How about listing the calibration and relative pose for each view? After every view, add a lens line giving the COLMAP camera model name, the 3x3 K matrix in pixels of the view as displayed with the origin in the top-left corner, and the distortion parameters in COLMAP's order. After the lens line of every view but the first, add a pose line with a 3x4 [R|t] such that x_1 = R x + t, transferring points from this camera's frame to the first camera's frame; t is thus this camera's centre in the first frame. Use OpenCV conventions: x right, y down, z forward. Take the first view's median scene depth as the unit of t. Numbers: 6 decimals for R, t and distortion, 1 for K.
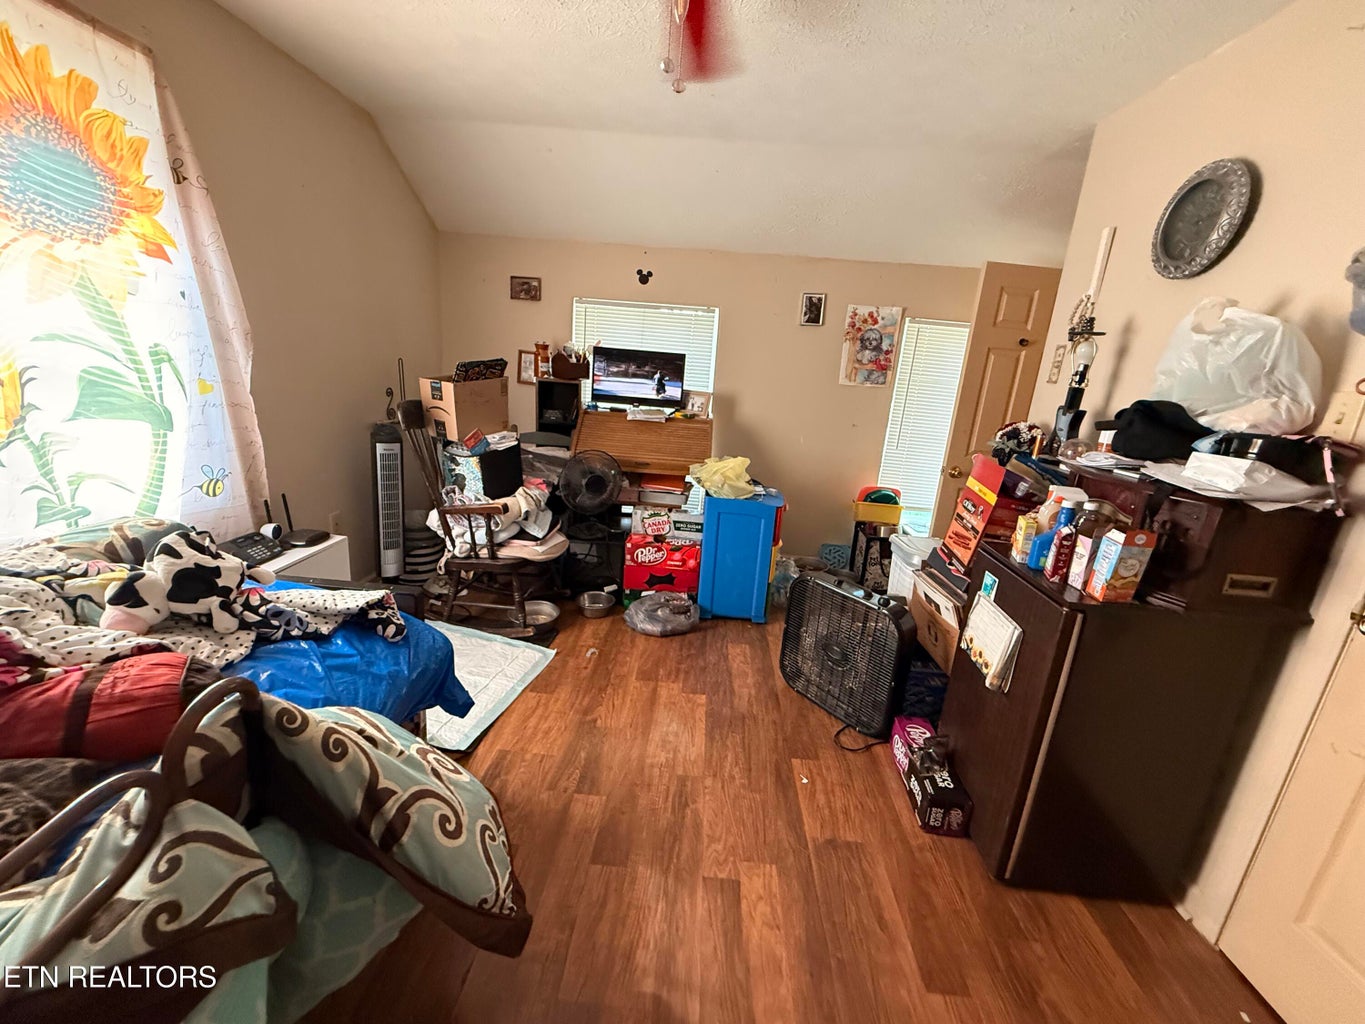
lens RADIAL K [[547.8, 0, 679.8], [0, 547.8, 513.8], [0, 0, 1]] dist [0.001038, 0.000197]
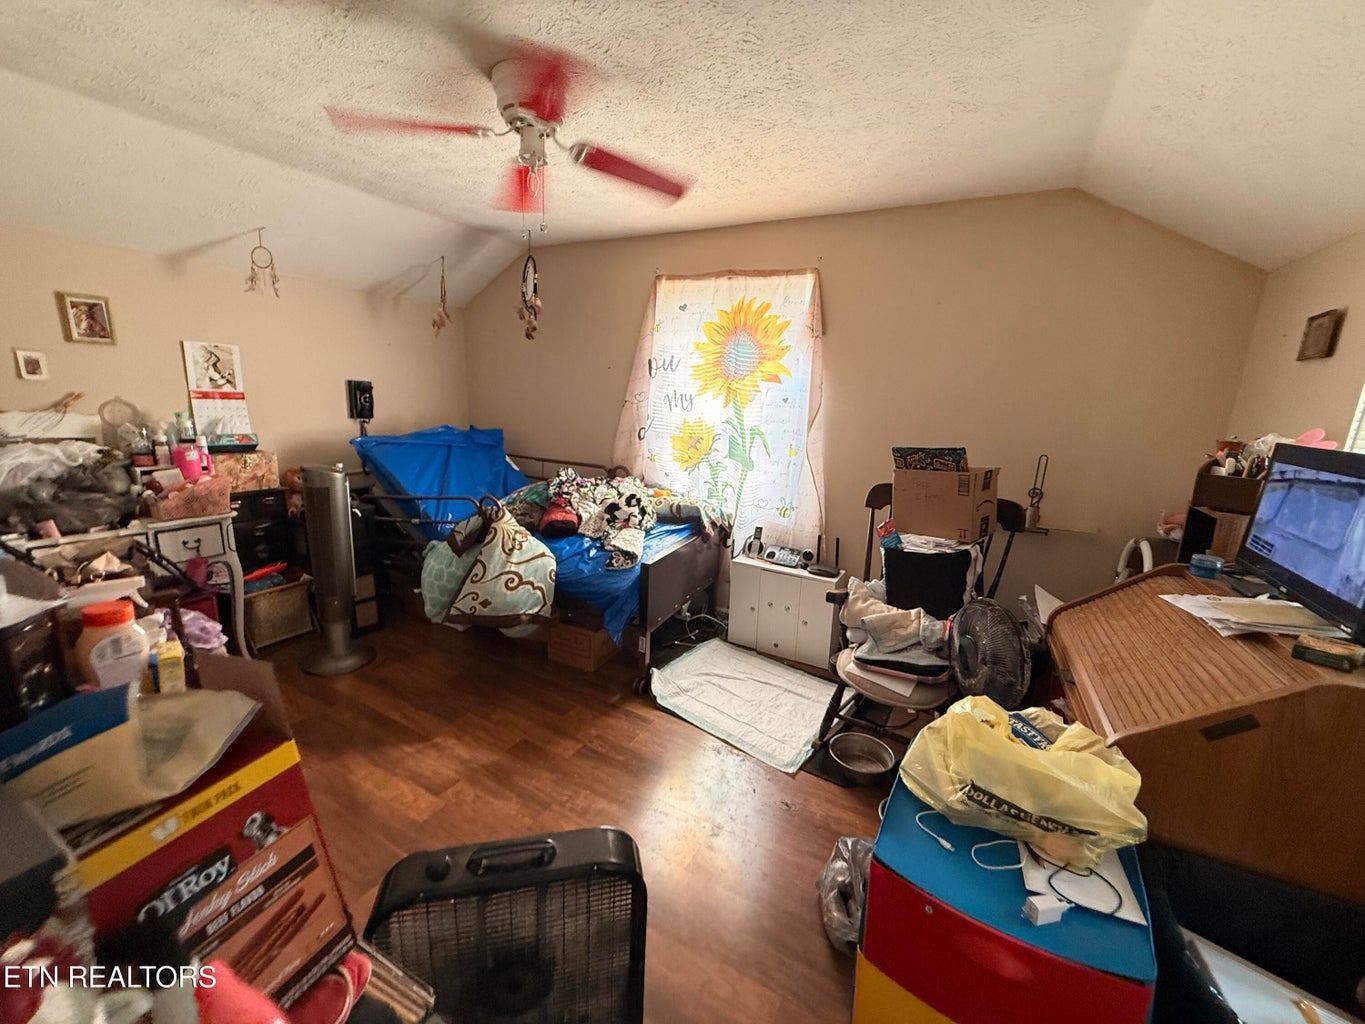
lens RADIAL K [[547.8, 0, 679.8], [0, 547.8, 513.8], [0, 0, 1]] dist [0.001038, 0.000197]
pose [[-0.452865, 0.102989, -0.885611, 0.919996], [-0.313710, 0.911381, 0.266405, -0.471815], [0.834565, 0.398471, -0.380424, 1.684632]]
